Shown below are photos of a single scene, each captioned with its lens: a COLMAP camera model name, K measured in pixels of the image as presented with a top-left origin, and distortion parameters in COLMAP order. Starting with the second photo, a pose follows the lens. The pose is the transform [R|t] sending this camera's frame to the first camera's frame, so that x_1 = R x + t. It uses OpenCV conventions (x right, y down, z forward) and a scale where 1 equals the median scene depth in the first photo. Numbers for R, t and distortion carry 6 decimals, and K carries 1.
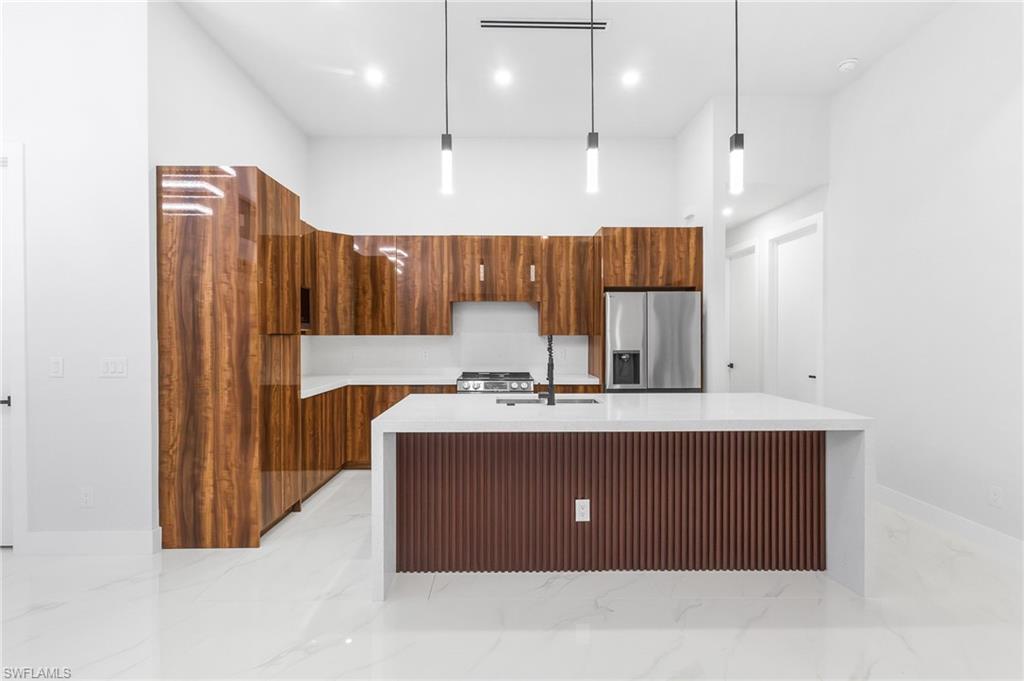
lens RADIAL K [[452.7, 0, 545.0], [0, 452.7, 342.4], [0, 0, 1]] dist [-0.000778, -0.000212]
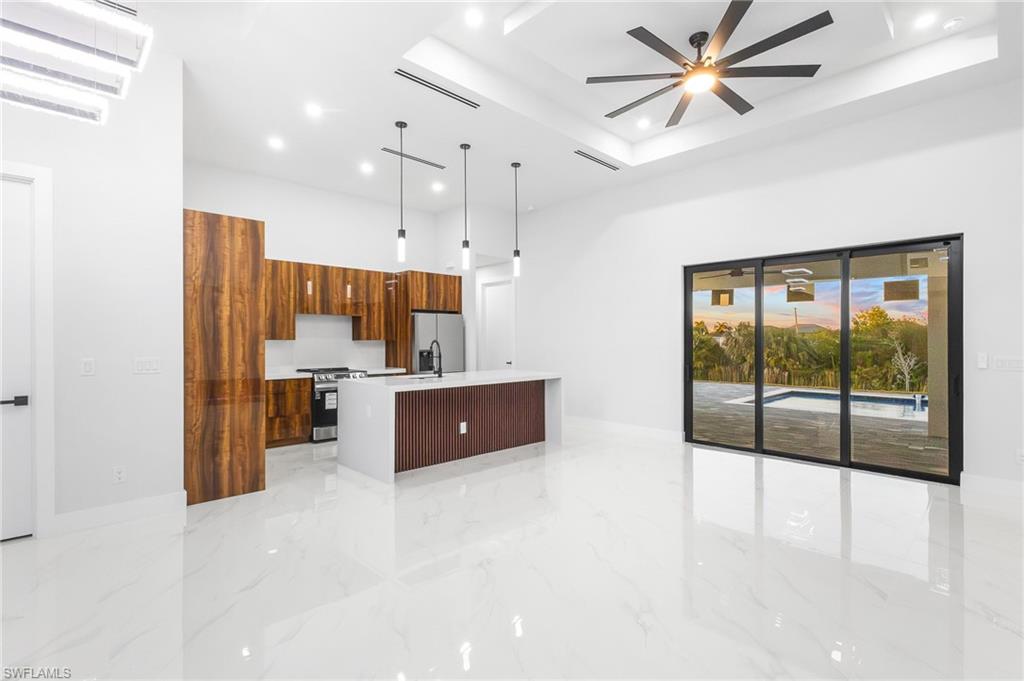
lens RADIAL K [[480.2, 0, 510.0], [0, 480.2, 339.6], [0, 0, 1]] dist [0.002740, -0.000312]
pose [[0.727969, 0.001401, 0.685608, -1.109867], [0.011510, 0.999832, -0.014264, 0.013600], [-0.685513, 0.018275, 0.727831, -0.628832]]
